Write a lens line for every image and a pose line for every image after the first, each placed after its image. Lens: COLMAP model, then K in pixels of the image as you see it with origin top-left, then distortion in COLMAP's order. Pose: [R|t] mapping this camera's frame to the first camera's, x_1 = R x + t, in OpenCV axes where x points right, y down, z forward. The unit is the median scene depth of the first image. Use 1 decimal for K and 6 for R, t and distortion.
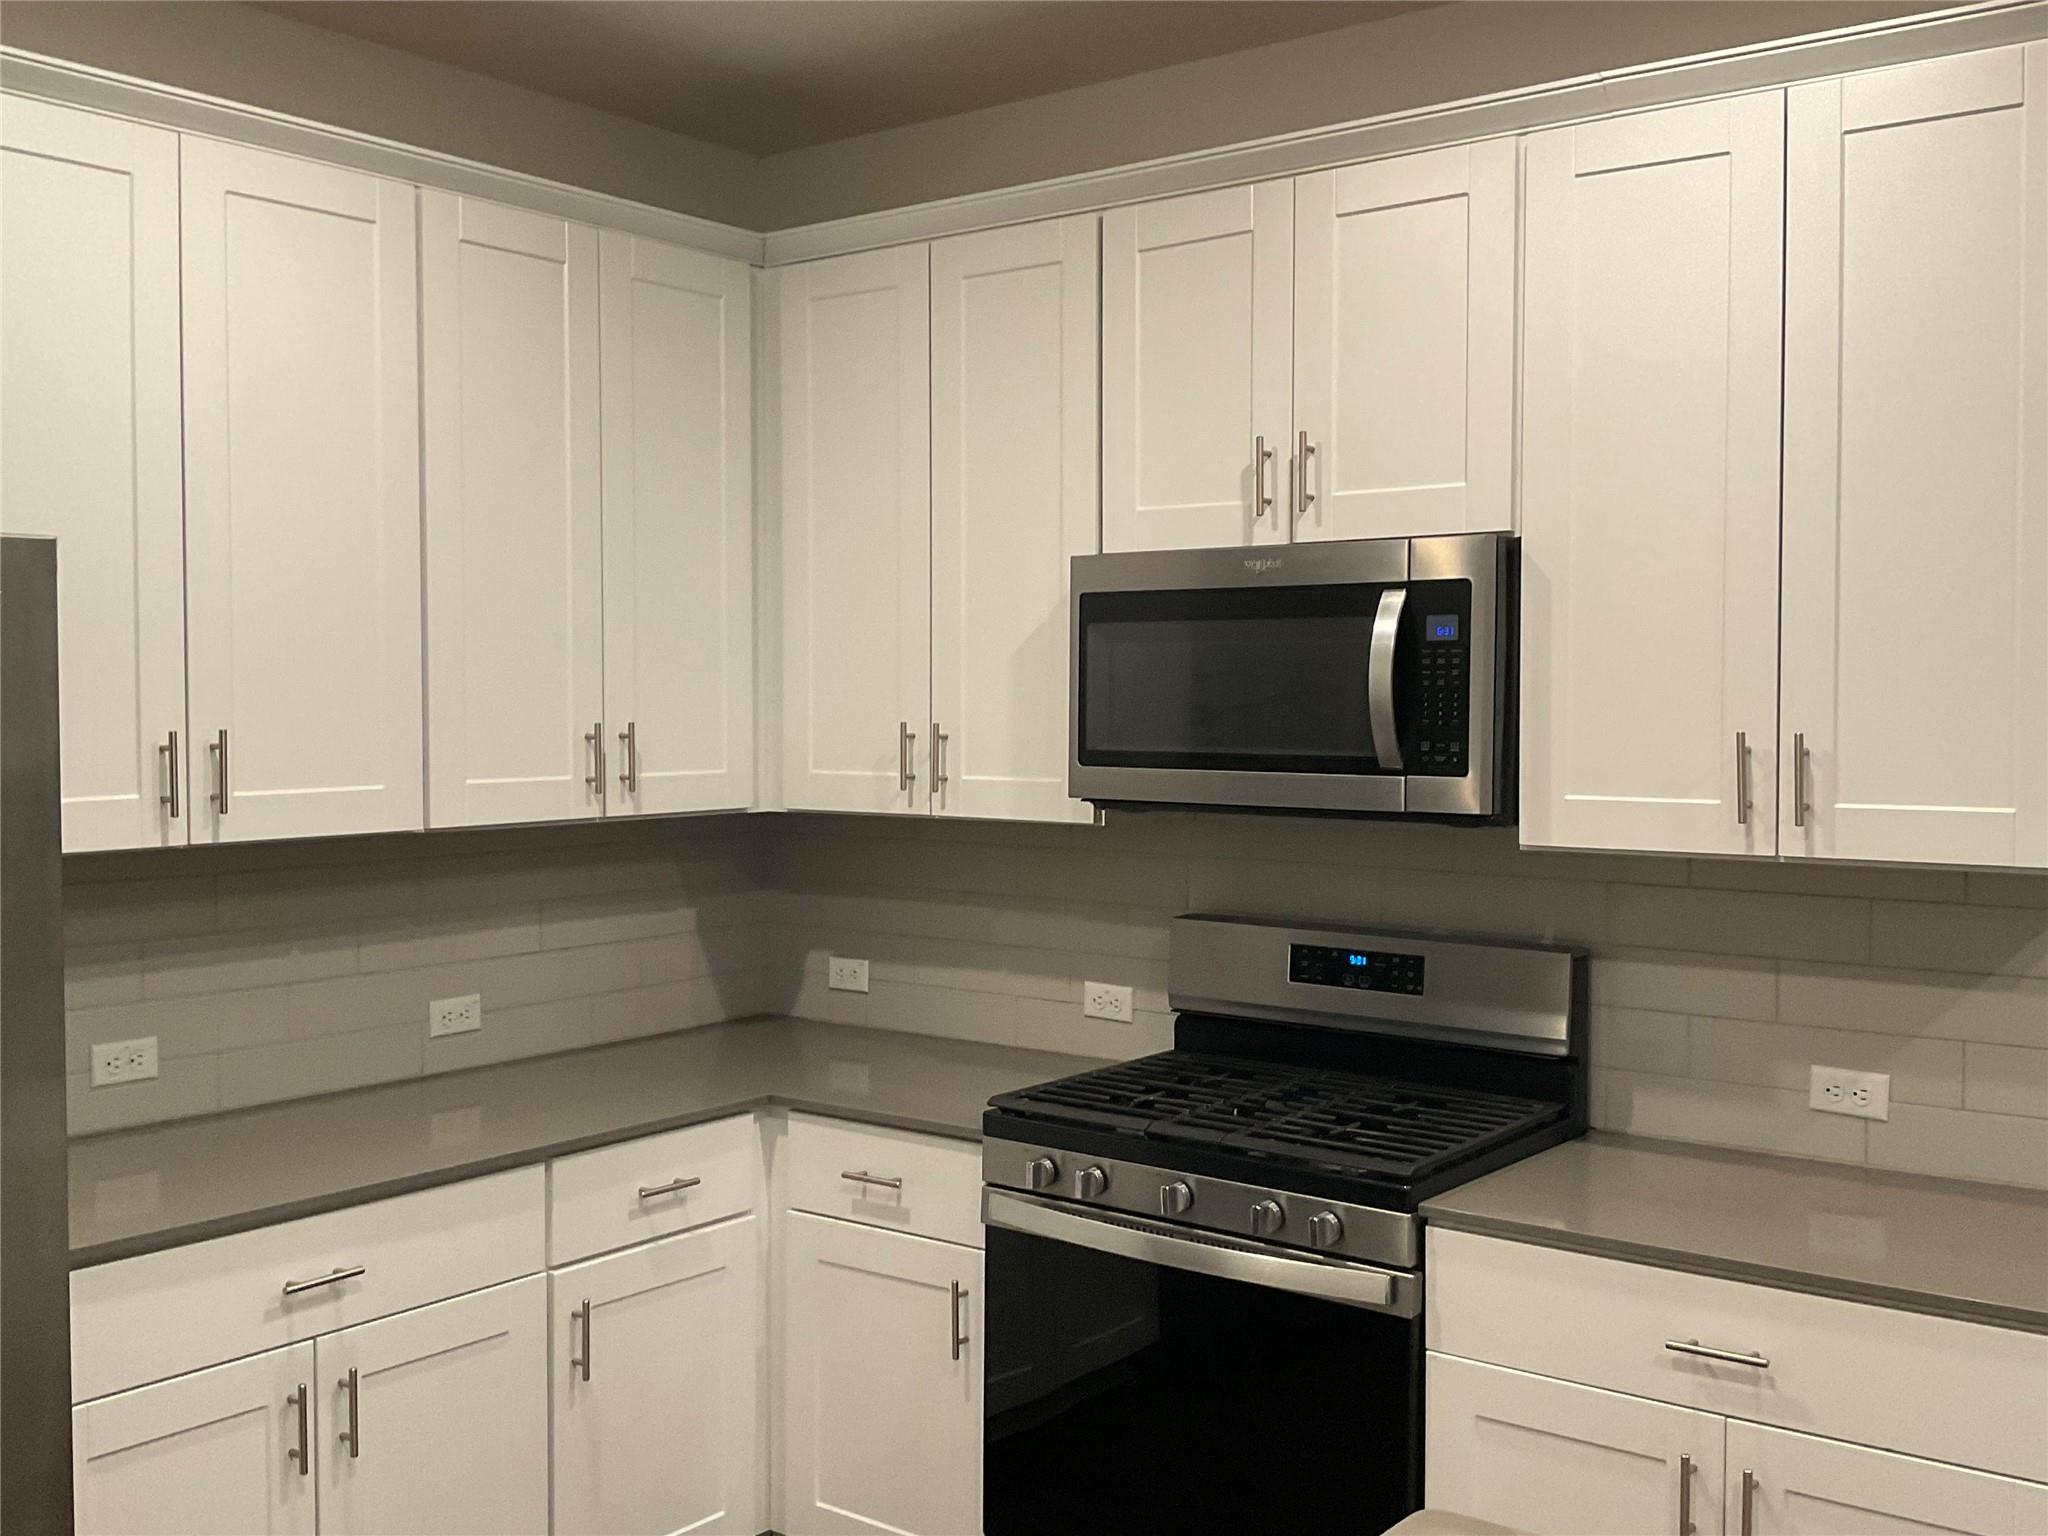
lens RADIAL K [[2084.7, 0, 1024.0], [0, 2084.7, 768.0], [0, 0, 1]] dist [0.055290, -0.013412]
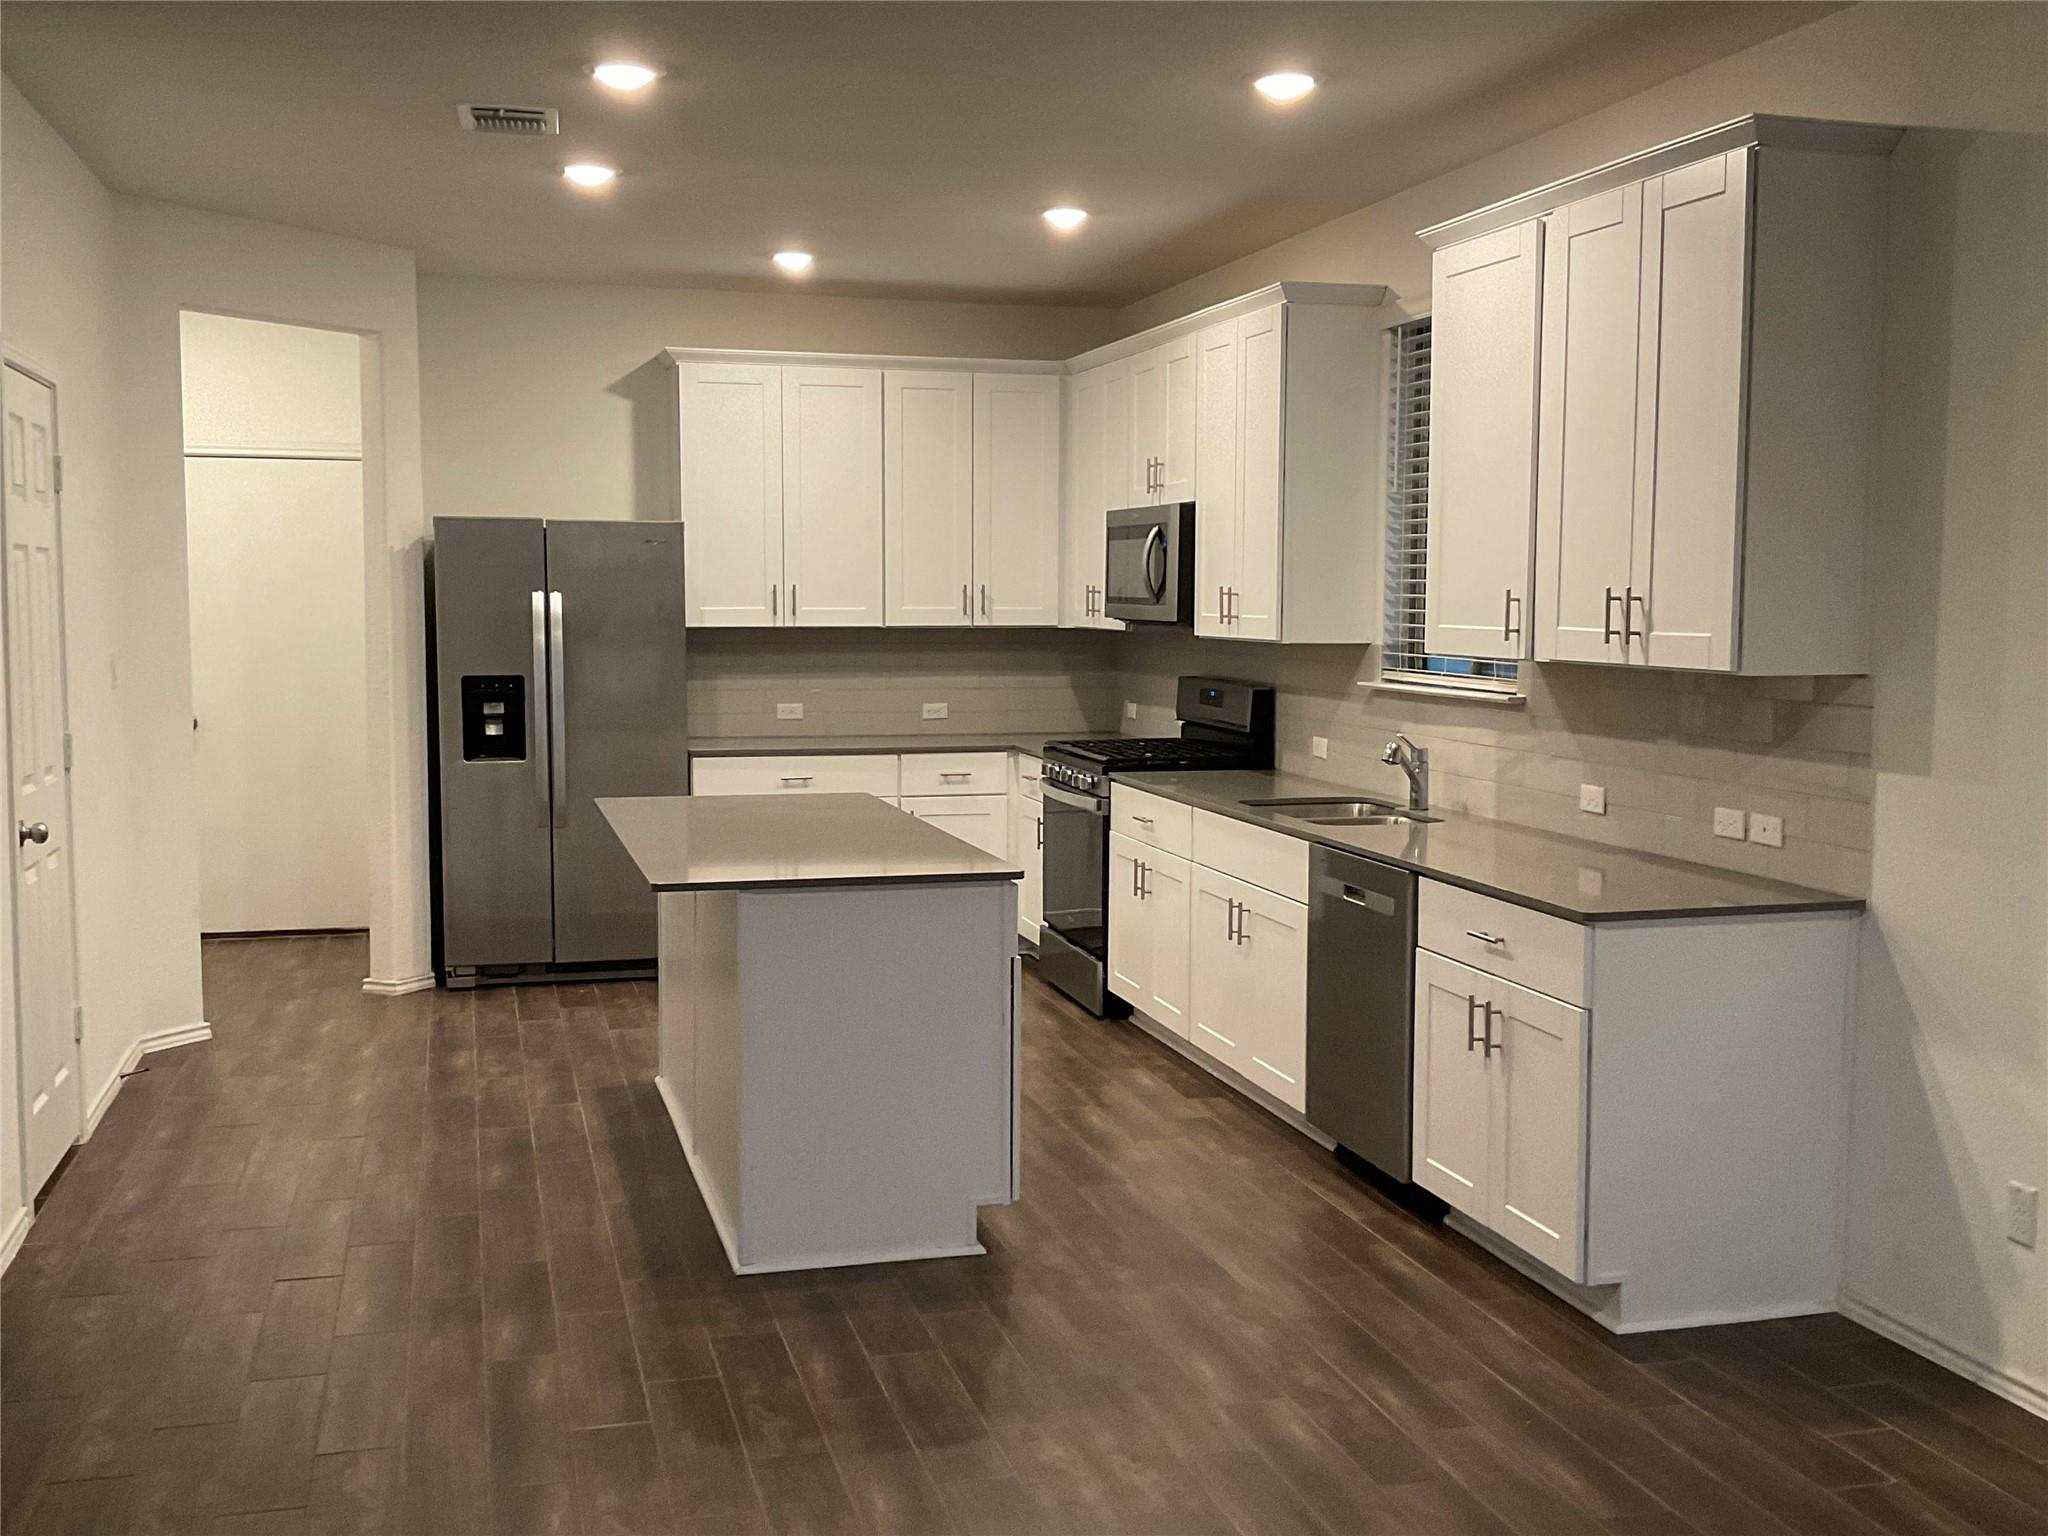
lens RADIAL K [[2084.7, 0, 1024.0], [0, 2084.7, 768.0], [0, 0, 1]] dist [0.055290, -0.013412]
pose [[0.799424, 0.056580, -0.598097, 1.374026], [-0.027597, 0.997963, 0.057520, 0.051476], [0.600133, -0.029477, 0.799357, -0.913944]]
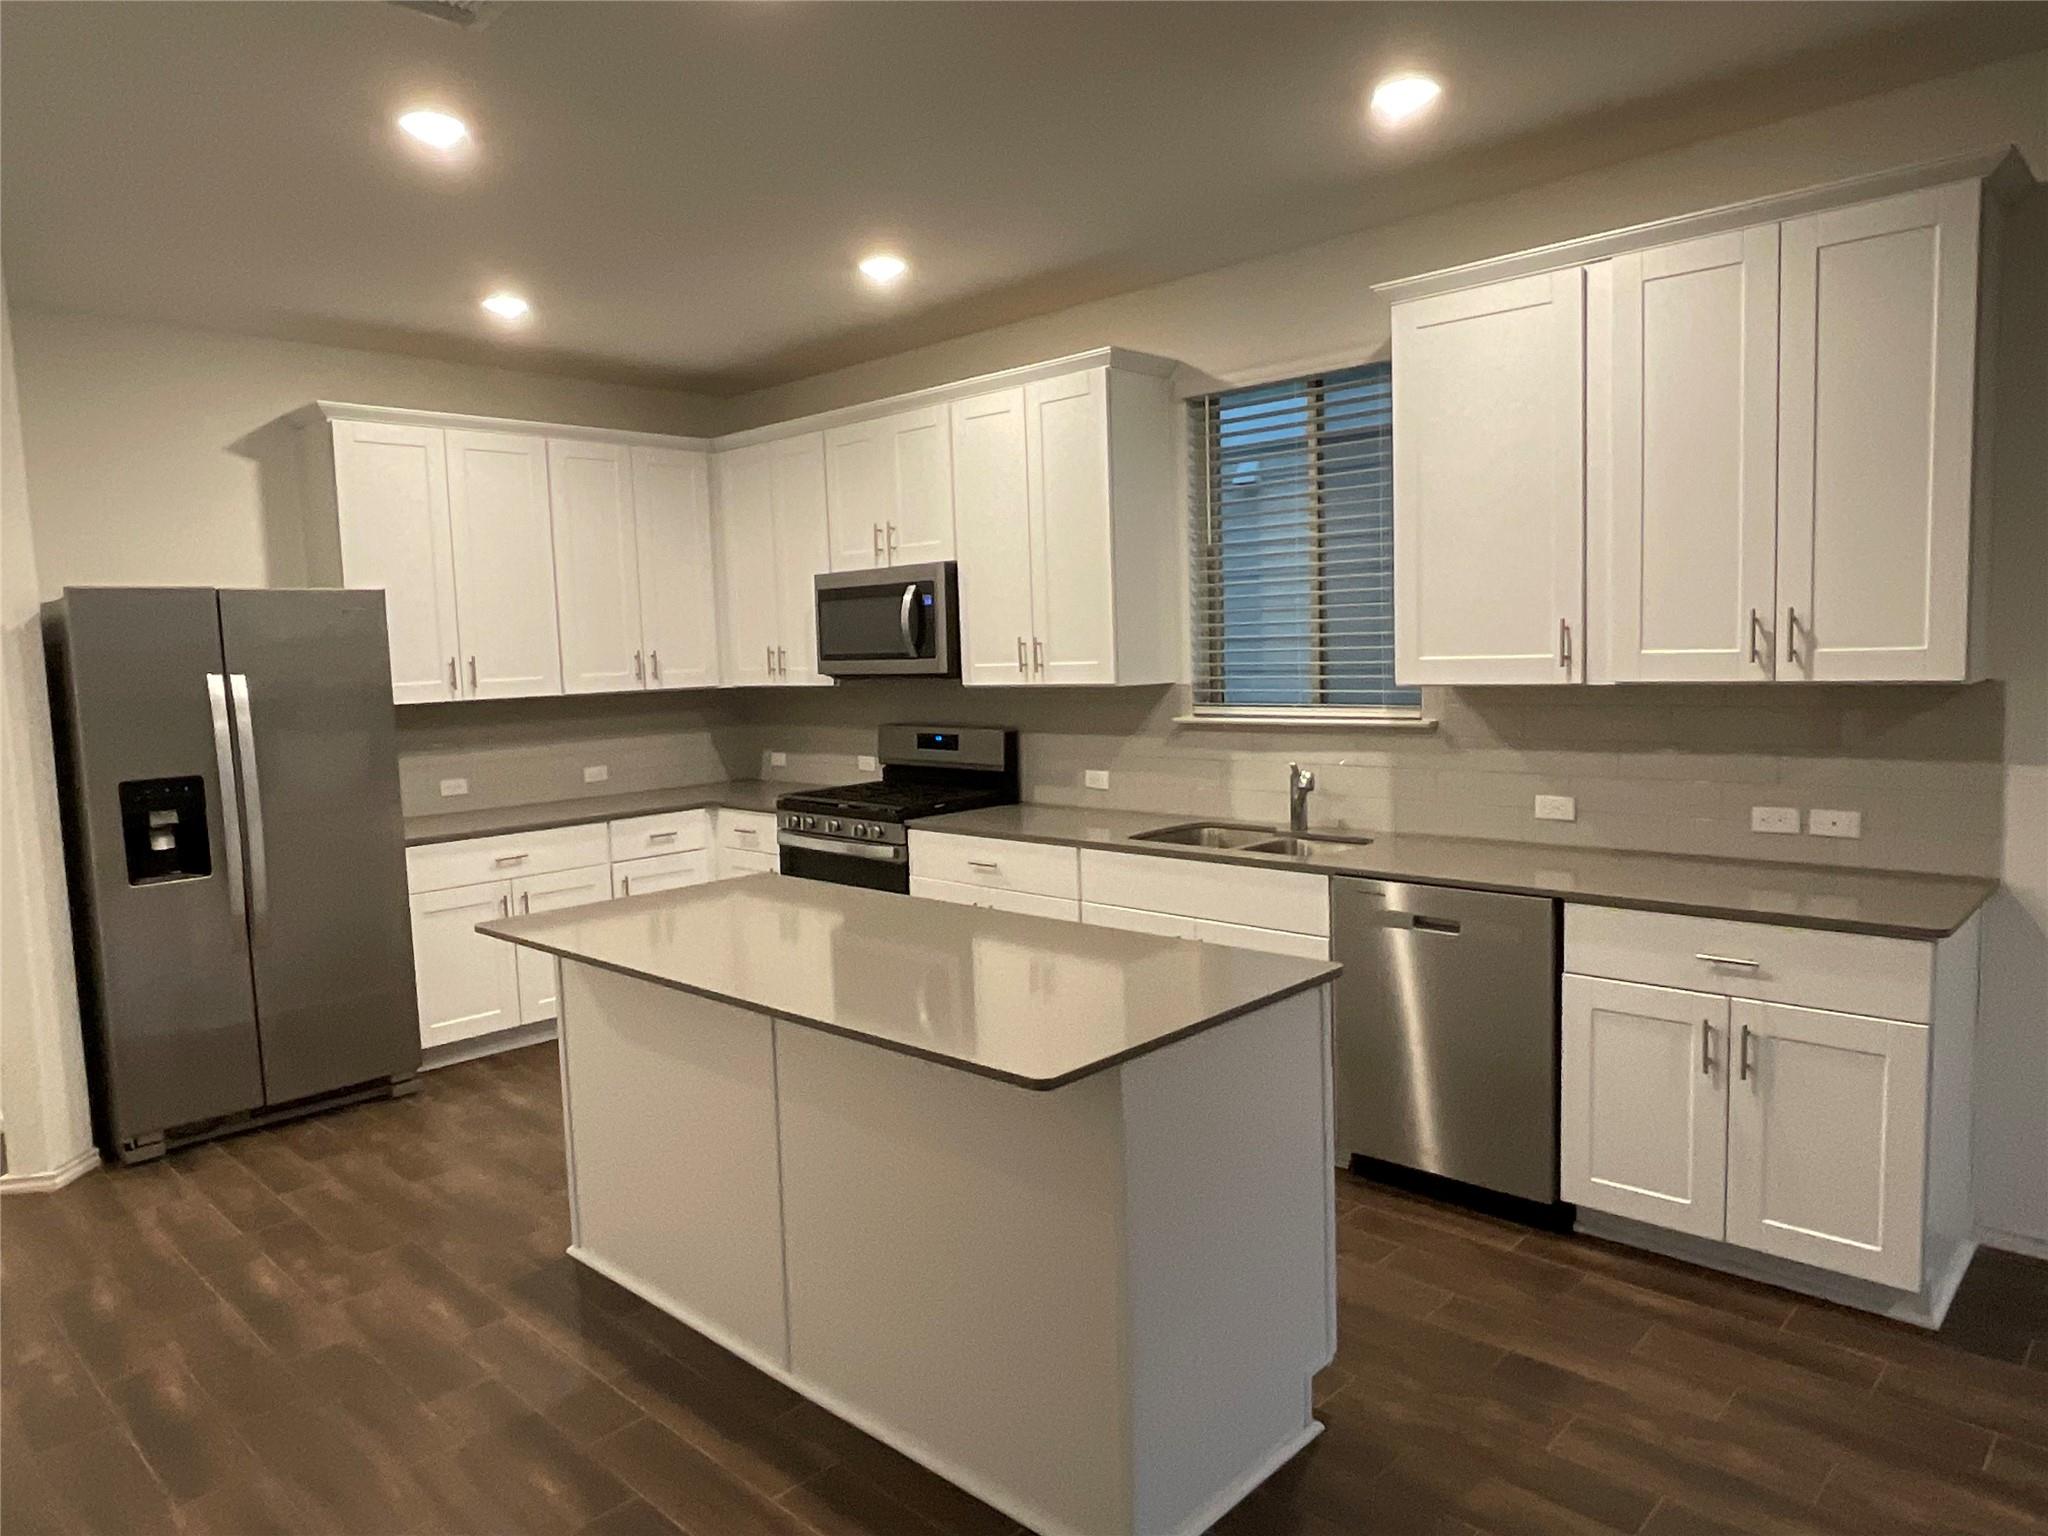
lens RADIAL K [[1327.2, 0, 1033.8], [0, 1327.2, 767.5], [0, 0, 1]] dist [-0.004745, -0.003025]
pose [[0.994542, -0.023601, -0.101637, 0.442963], [0.029443, 0.997976, 0.056370, 0.044223], [0.100100, -0.059055, 0.993223, -0.538127]]
